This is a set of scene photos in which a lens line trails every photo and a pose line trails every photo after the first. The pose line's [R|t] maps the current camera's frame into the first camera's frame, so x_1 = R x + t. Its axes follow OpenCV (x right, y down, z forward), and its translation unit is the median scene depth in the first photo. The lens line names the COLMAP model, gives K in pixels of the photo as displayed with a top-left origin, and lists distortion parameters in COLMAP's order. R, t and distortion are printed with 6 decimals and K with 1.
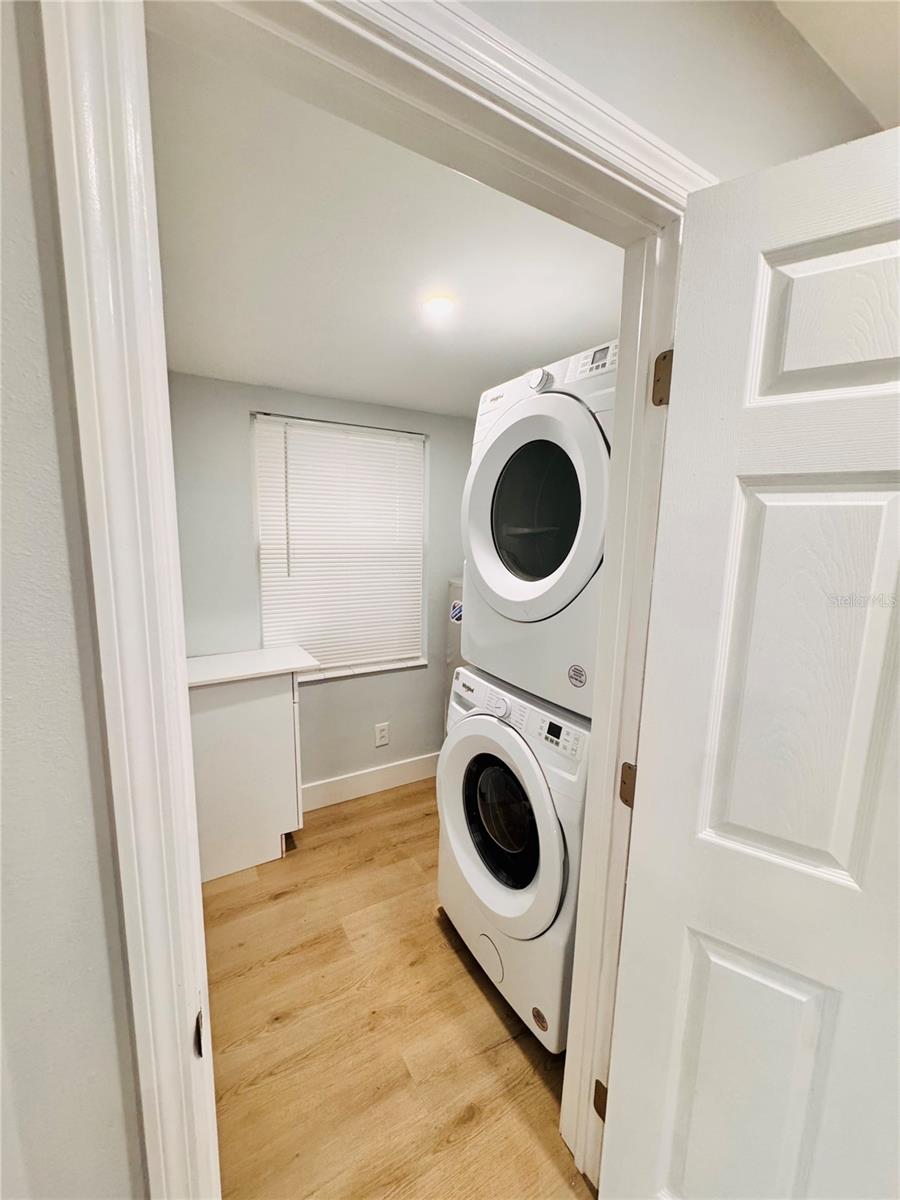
lens RADIAL K [[483.6, 0, 448.8], [0, 483.6, 603.1], [0, 0, 1]] dist [-0.002719, 0.000535]
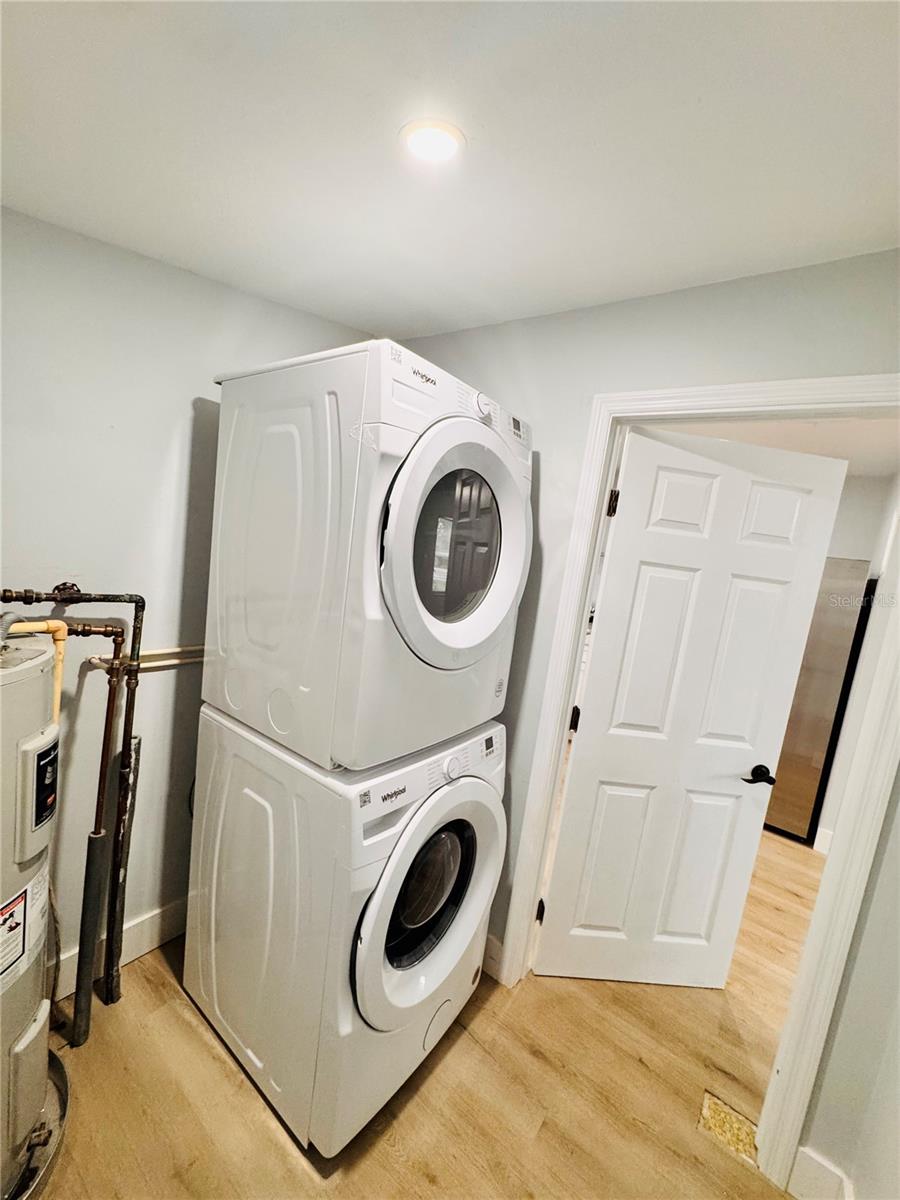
lens RADIAL K [[483.6, 0, 448.8], [0, 483.6, 603.1], [0, 0, 1]] dist [-0.002719, 0.000535]
pose [[-0.380017, -0.192272, 0.904775, -0.644408], [-0.000982, 0.978241, 0.207472, -0.268747], [-0.924979, 0.077954, -0.371937, 1.337042]]
